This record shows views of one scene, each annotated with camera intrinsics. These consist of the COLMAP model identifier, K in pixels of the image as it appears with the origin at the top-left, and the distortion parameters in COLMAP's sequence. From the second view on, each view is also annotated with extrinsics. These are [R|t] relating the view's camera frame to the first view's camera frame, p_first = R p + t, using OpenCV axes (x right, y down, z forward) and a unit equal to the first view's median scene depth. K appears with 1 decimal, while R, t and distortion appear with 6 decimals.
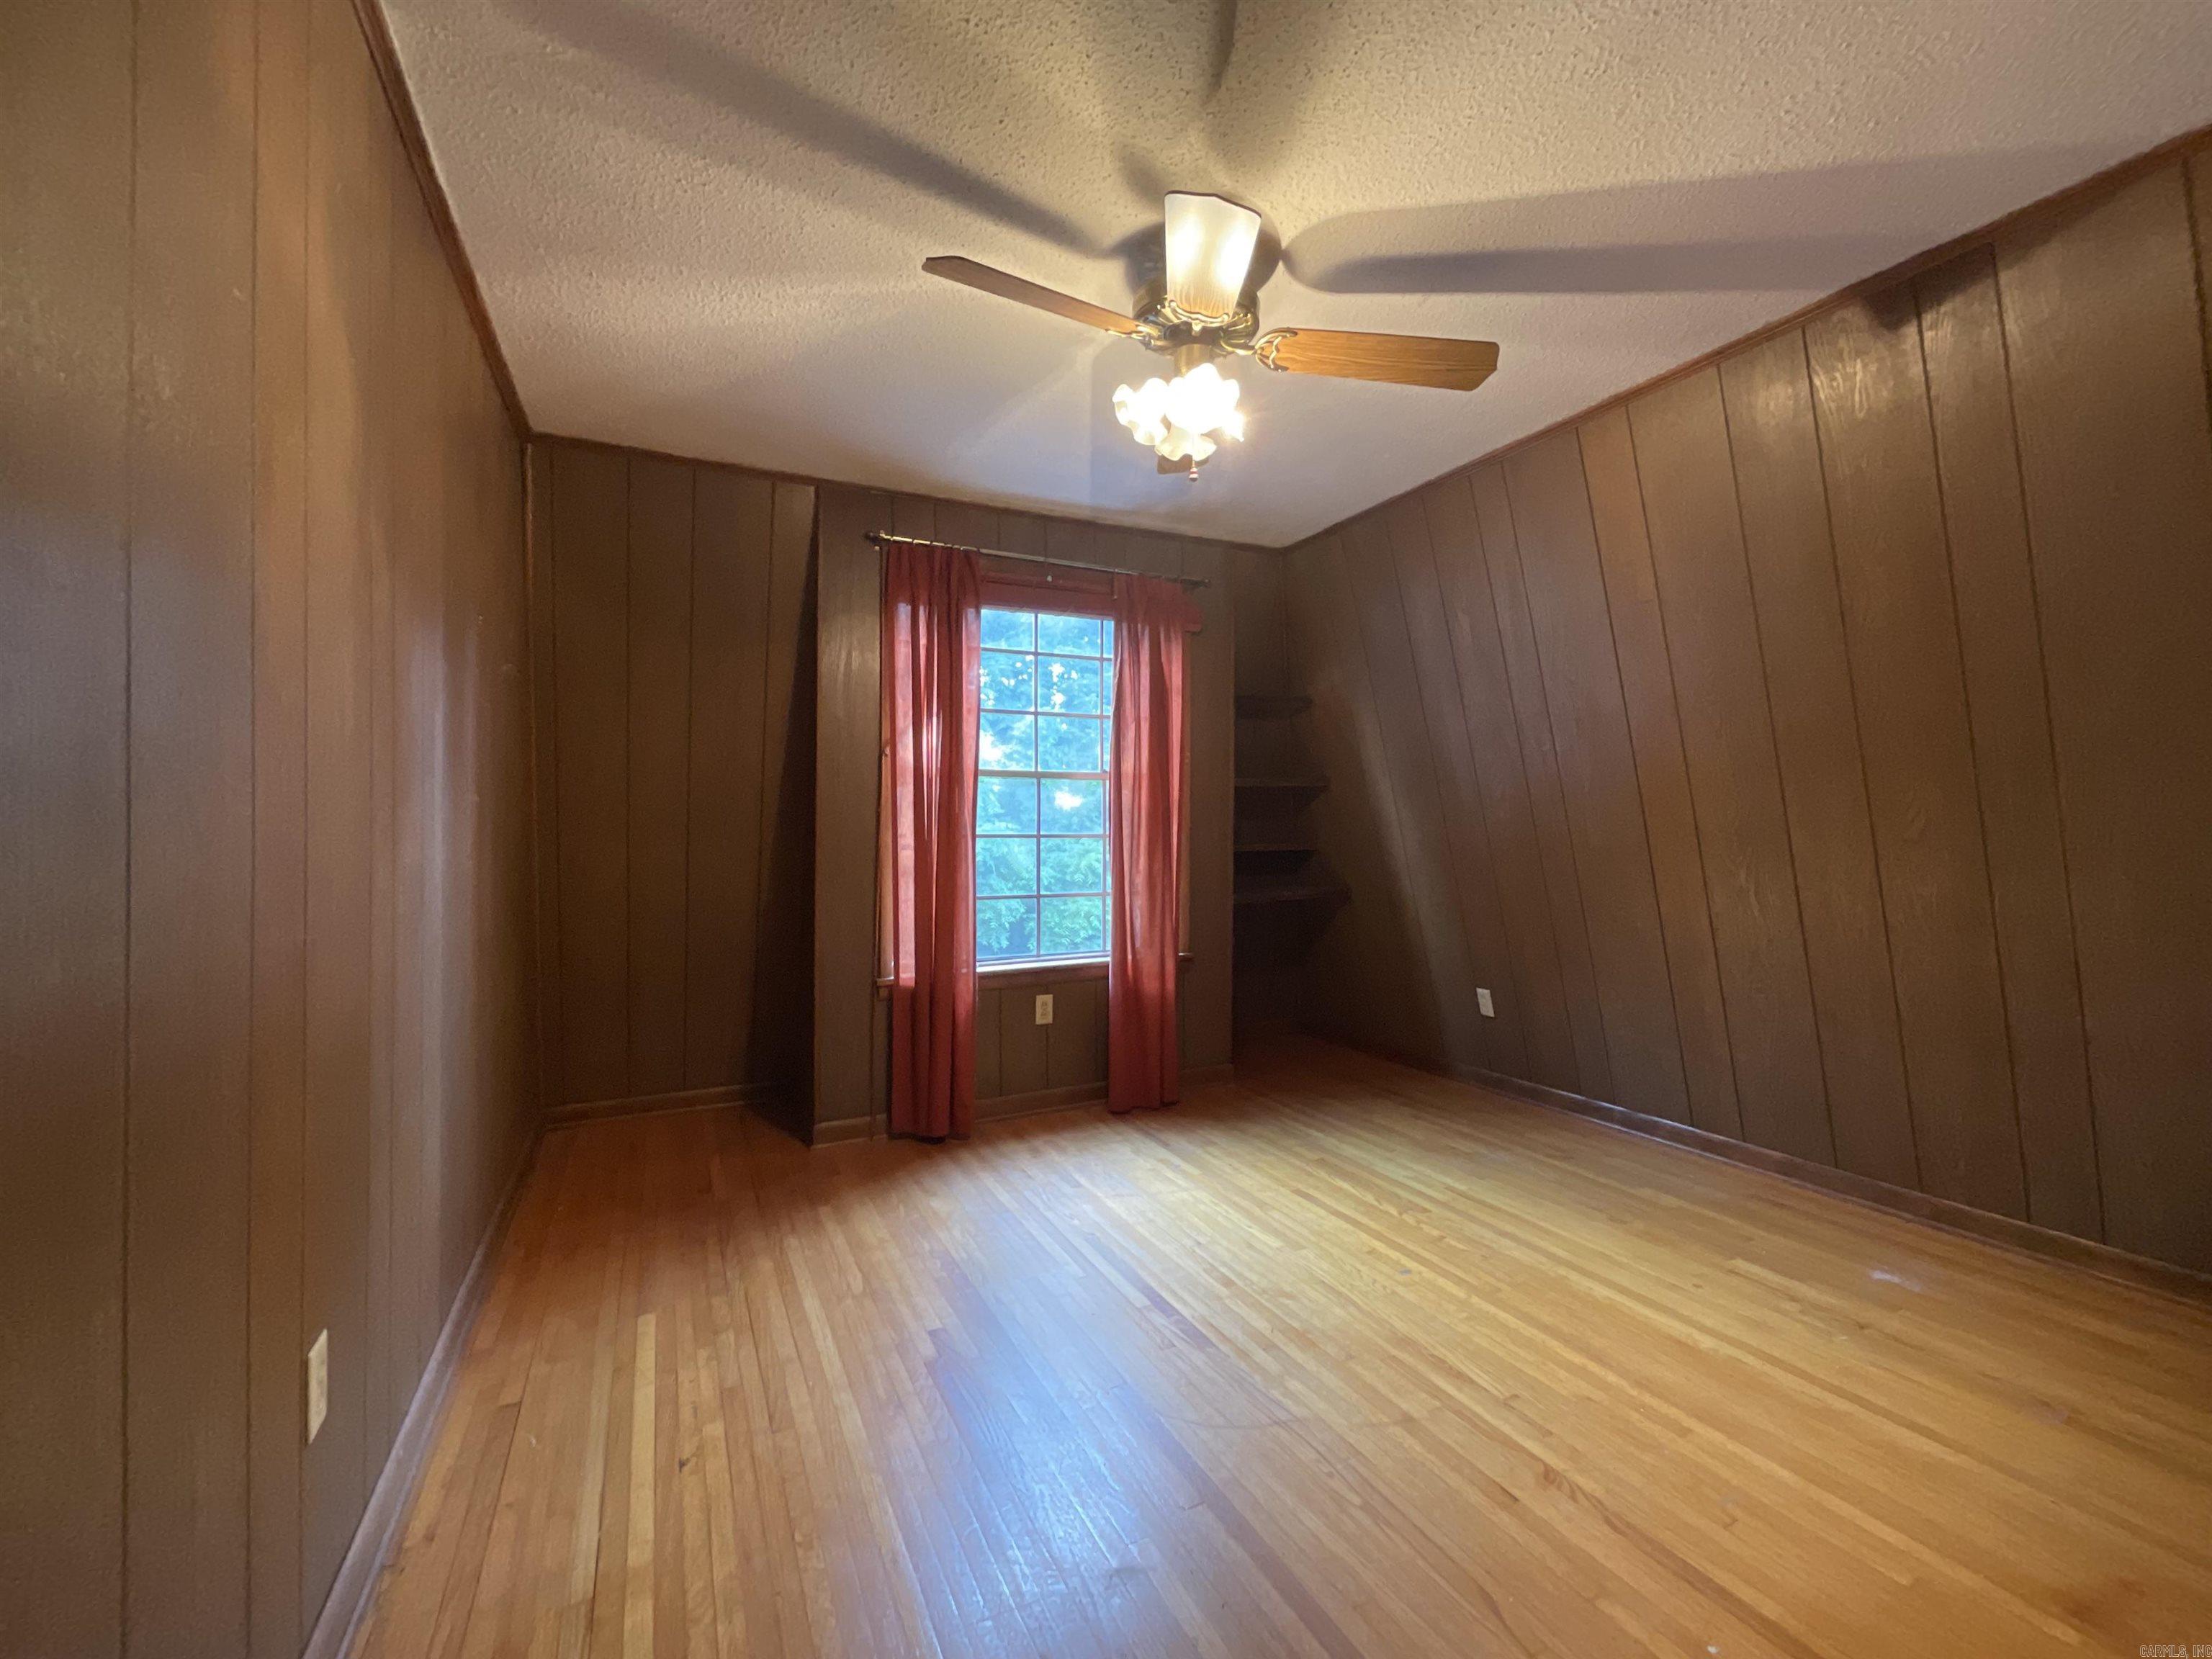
lens RADIAL K [[899.1, 0, 1102.3], [0, 899.1, 828.1], [0, 0, 1]] dist [-0.004503, 0.004385]
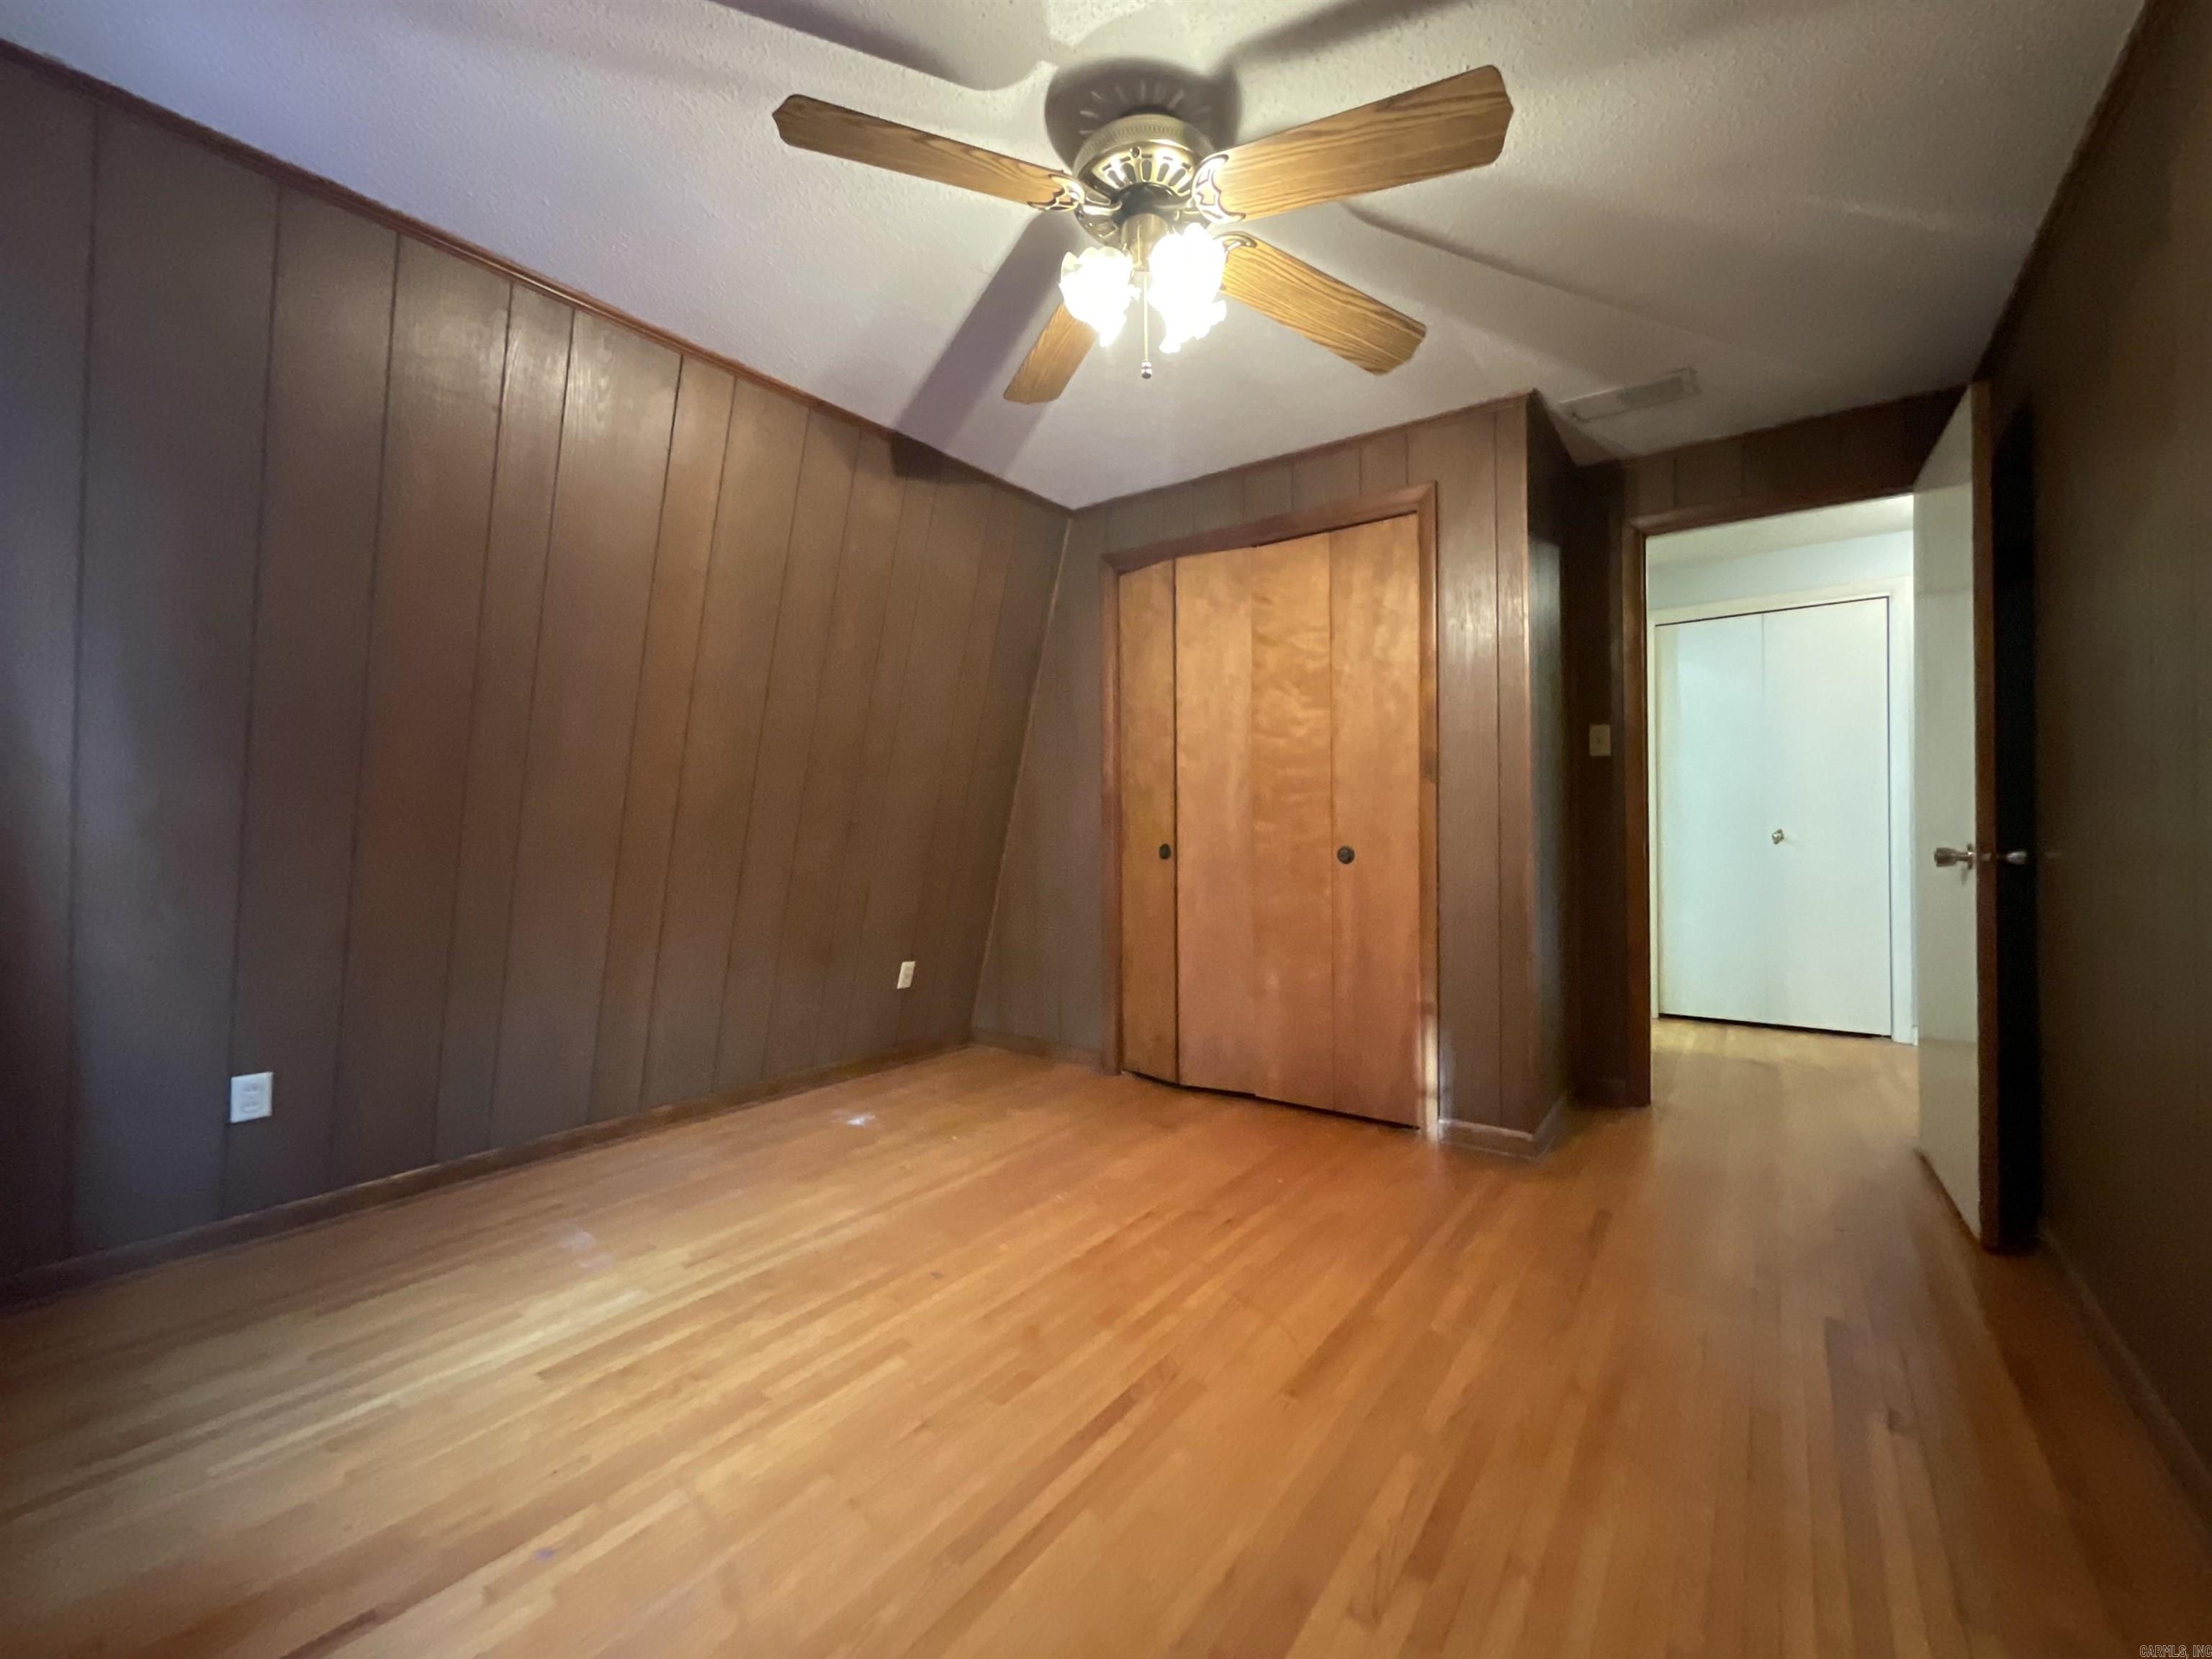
lens RADIAL K [[899.1, 0, 1105.8], [0, 899.1, 835.5], [0, 0, 1]] dist [-0.004503, 0.004385]
pose [[-0.453444, -0.009130, 0.891238, -0.566284], [-0.002370, 0.999956, 0.009038, 0.027194], [-0.891282, 0.001986, -0.453446, 1.256142]]
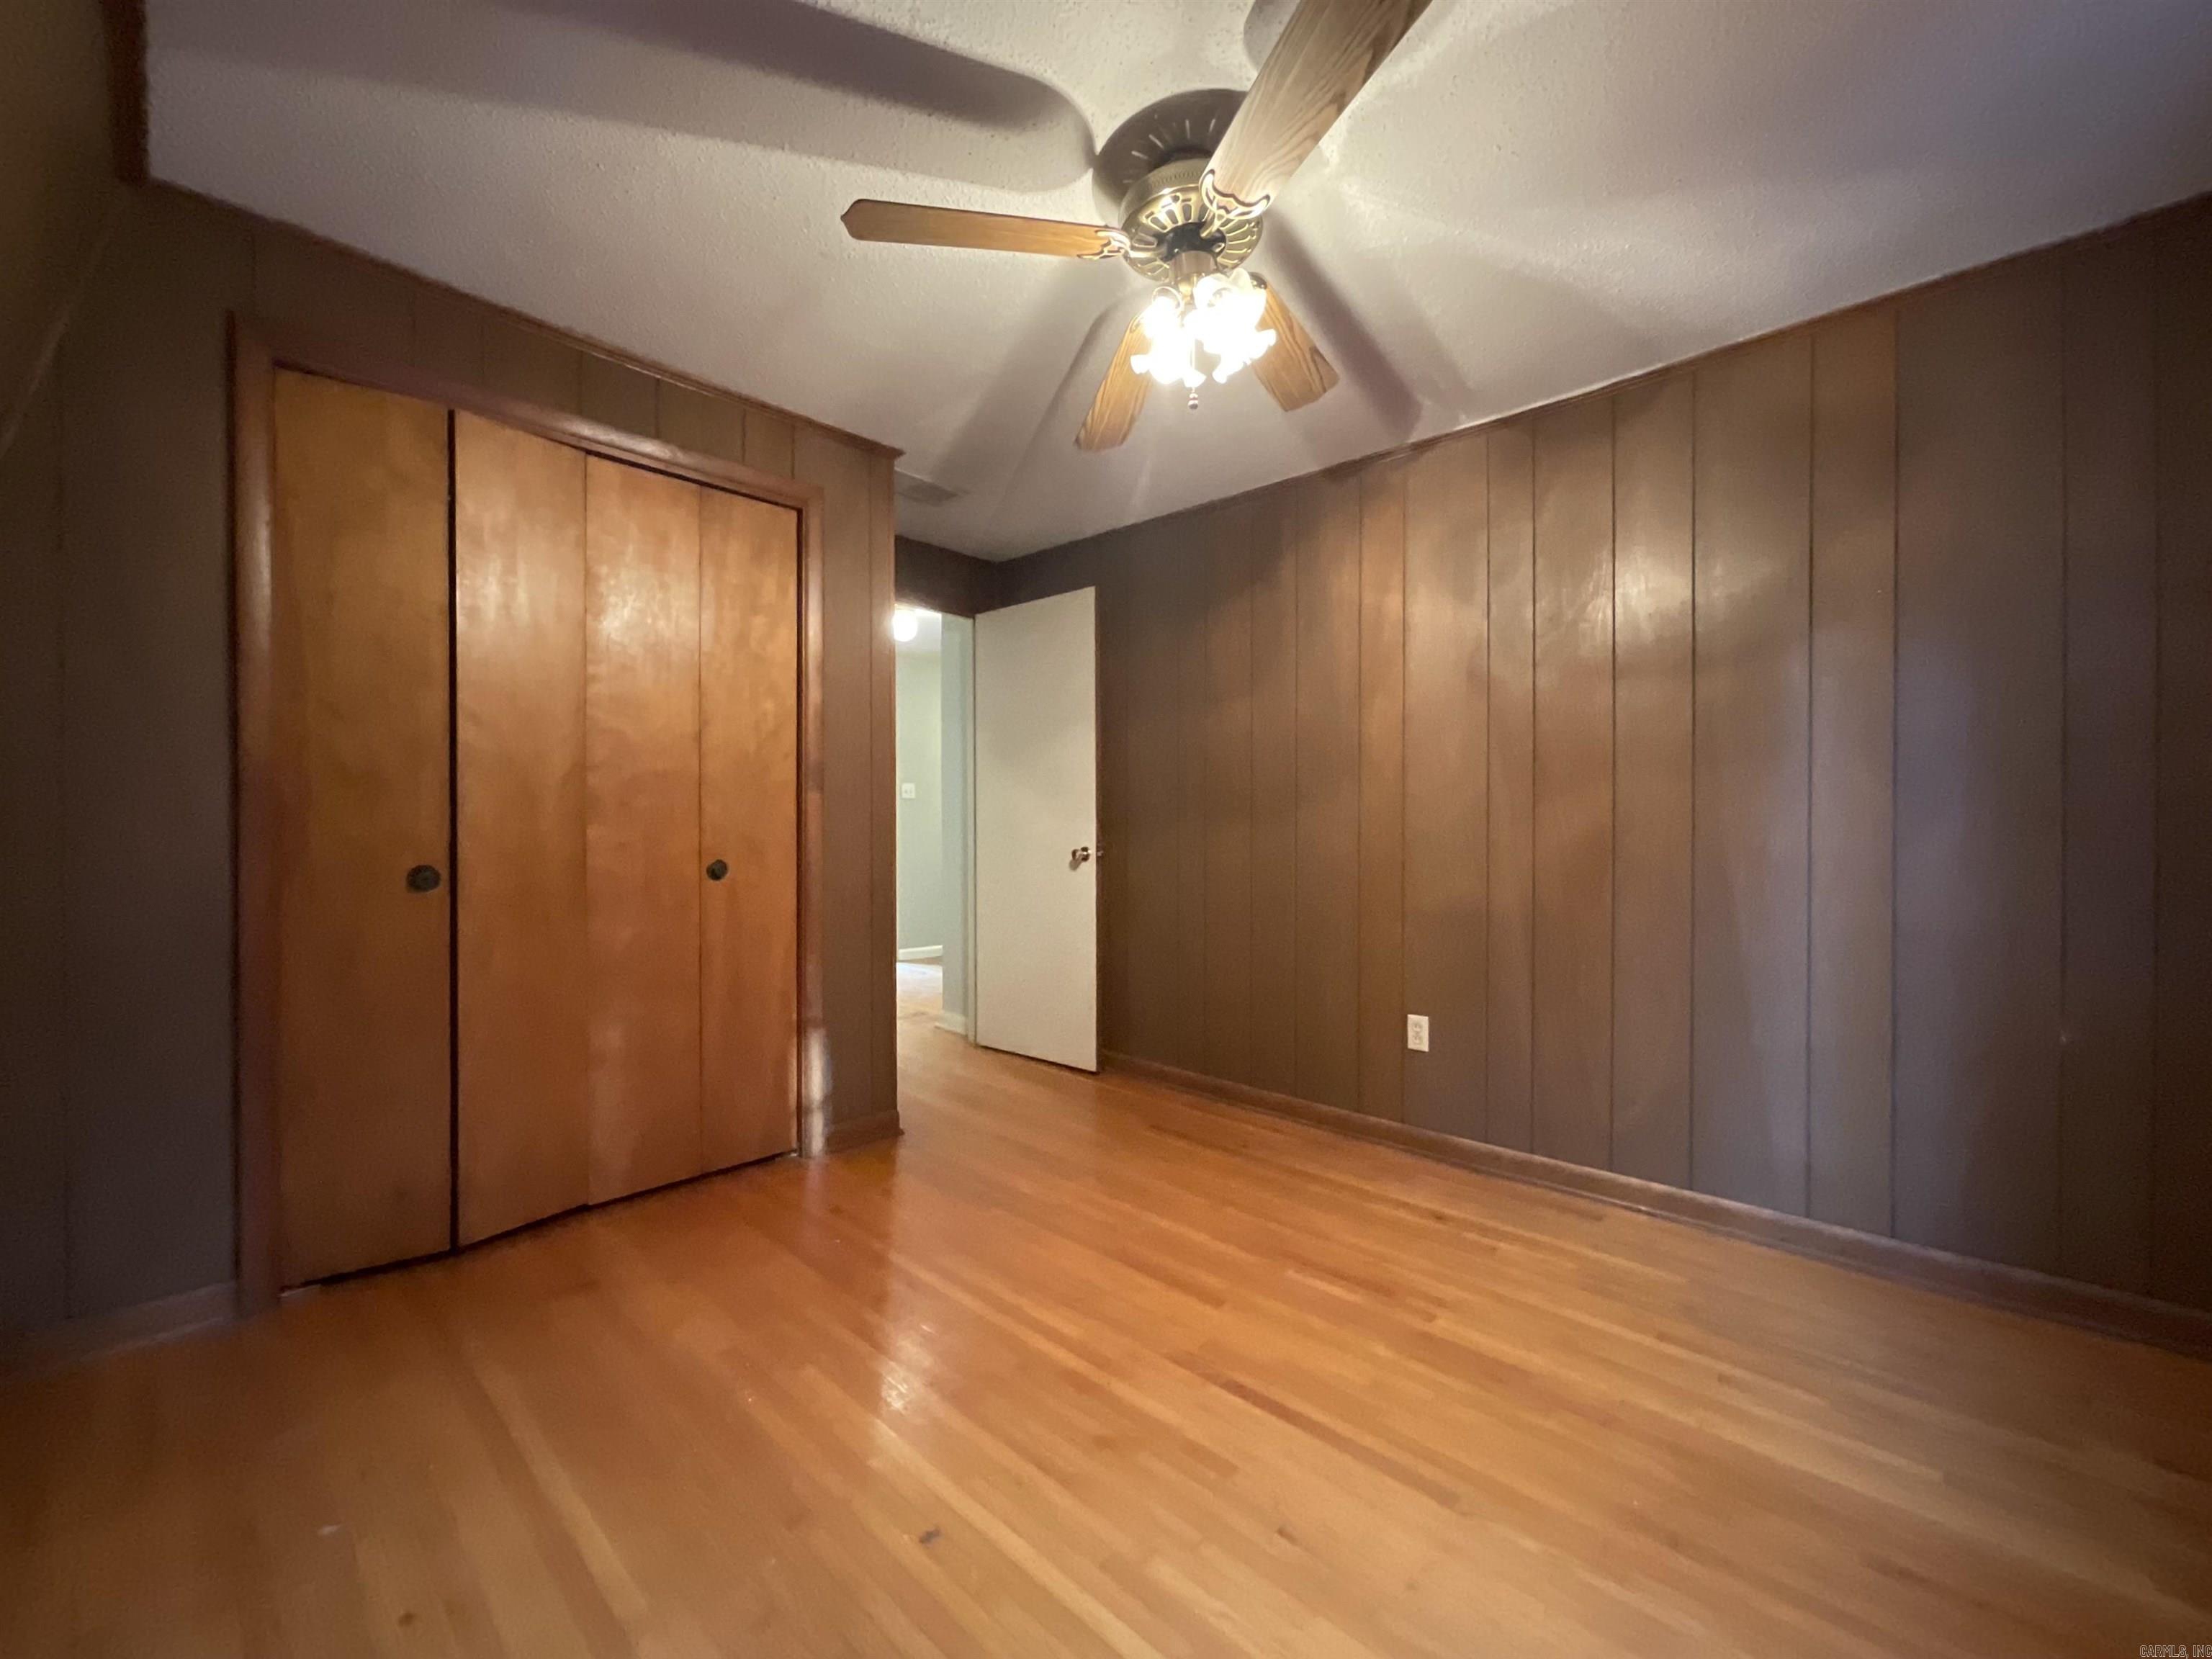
lens RADIAL K [[899.1, 0, 1103.9], [0, 899.1, 835.9], [0, 0, 1]] dist [-0.004503, 0.004385]
pose [[-0.940520, -0.000055, -0.339739, 0.426861], [0.000378, 0.999999, -0.001208, 0.025888], [0.339739, -0.001265, -0.940519, 1.592189]]
